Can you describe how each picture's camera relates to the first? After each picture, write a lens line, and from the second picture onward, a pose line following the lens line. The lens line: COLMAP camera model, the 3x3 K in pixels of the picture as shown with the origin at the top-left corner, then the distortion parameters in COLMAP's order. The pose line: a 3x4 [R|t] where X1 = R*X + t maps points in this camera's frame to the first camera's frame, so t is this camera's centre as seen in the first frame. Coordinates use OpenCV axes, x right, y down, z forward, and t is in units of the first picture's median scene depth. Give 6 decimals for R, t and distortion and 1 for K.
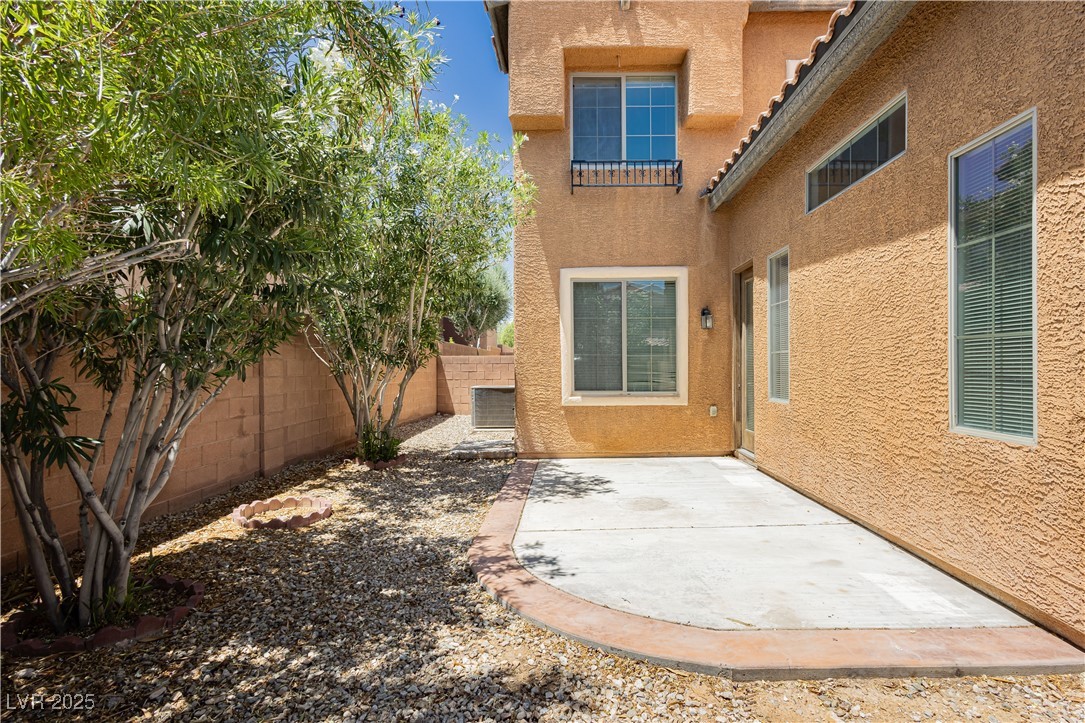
lens RADIAL K [[518.8, 0, 570.6], [0, 518.8, 366.7], [0, 0, 1]] dist [0.006462, -0.000504]
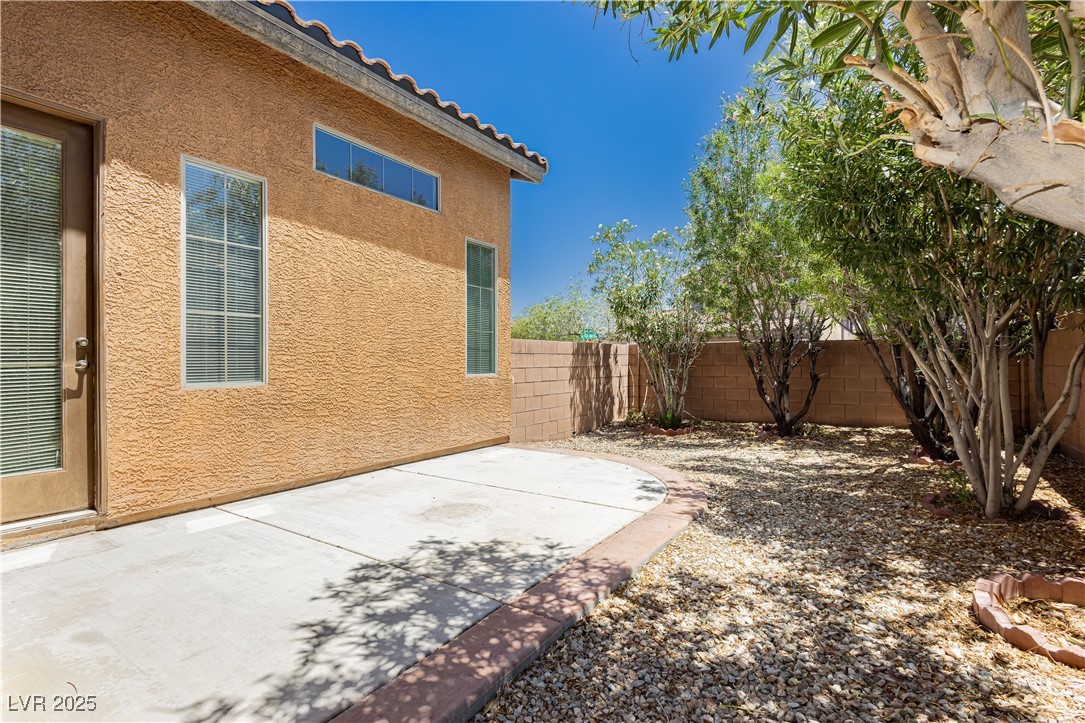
lens RADIAL K [[512.1, 0, 549.7], [0, 512.1, 359.6], [0, 0, 1]] dist [-0.000251, -0.000216]
pose [[-0.828741, 0.011538, 0.559513, -0.448112], [0.007365, 0.999926, -0.009711, 0.057432], [-0.559584, -0.003927, -0.828765, 1.763433]]
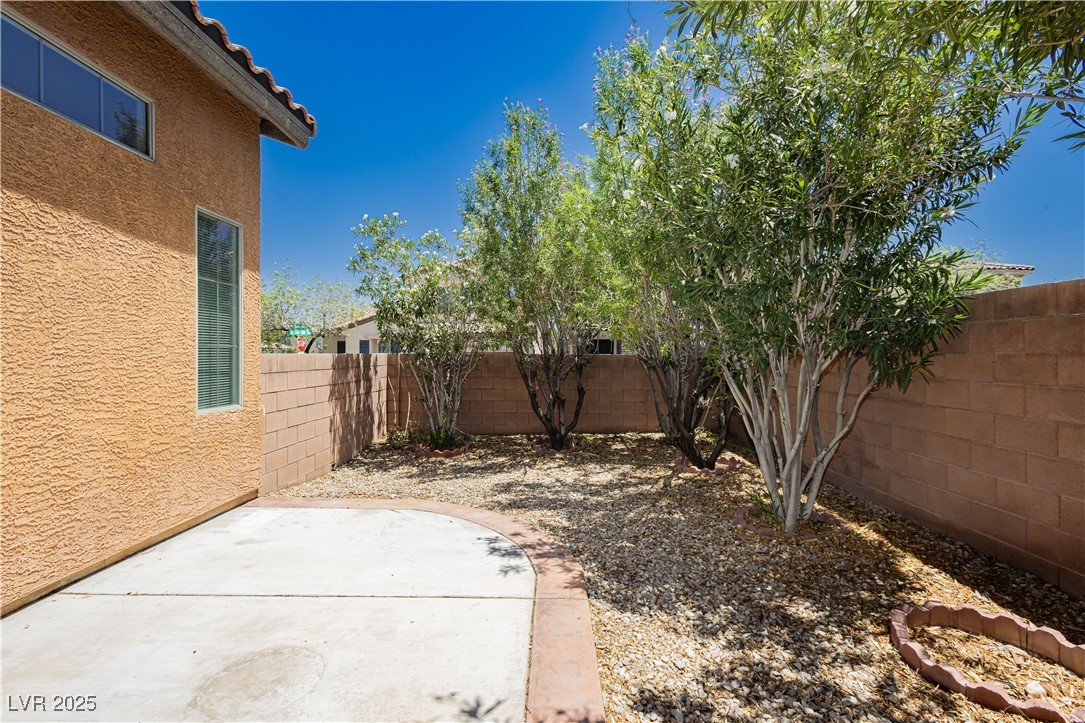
lens RADIAL K [[500.8, 0, 545.7], [0, 500.8, 359.3], [0, 0, 1]] dist [0.003976, -0.000084]
pose [[-0.999779, 0.000843, 0.020993, -0.132333], [0.001009, 0.999968, 0.007896, -0.019609], [-0.020985, 0.007915, -0.999748, 1.634656]]
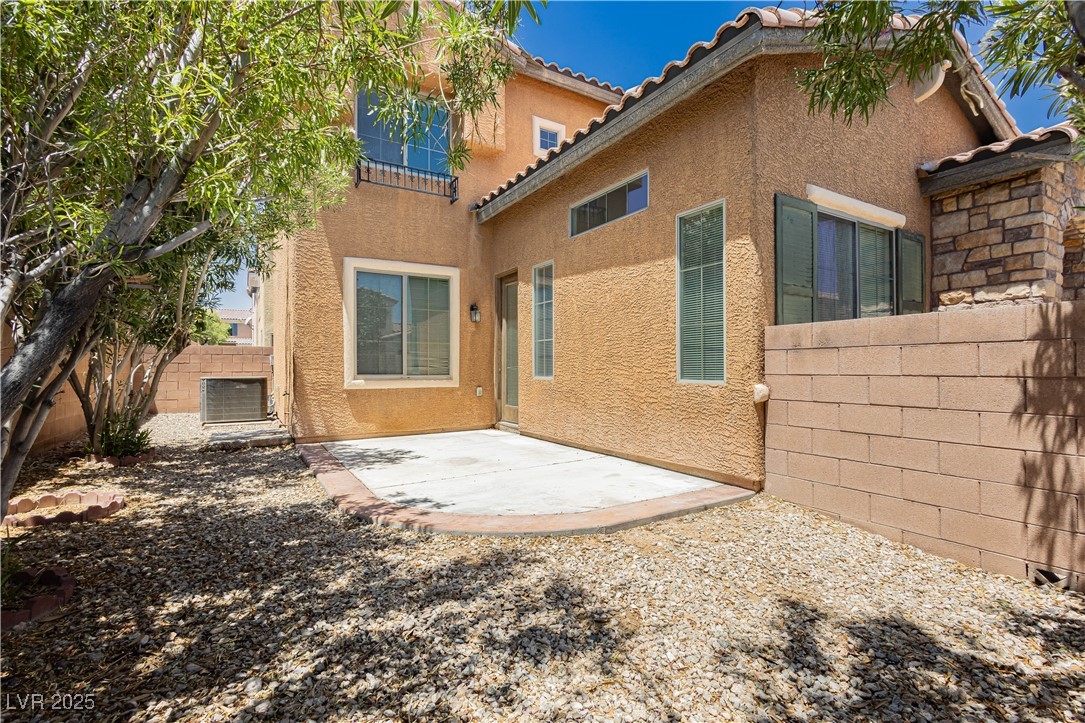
lens RADIAL K [[498.3, 0, 542.5], [0, 498.3, 361.5], [0, 0, 1]] dist [0.003492, 0.000246]
pose [[0.858492, 0.010009, 0.512729, -0.321467], [-0.002046, 0.999868, -0.016092, 0.060375], [-0.512823, 0.012766, 0.858399, -0.095811]]
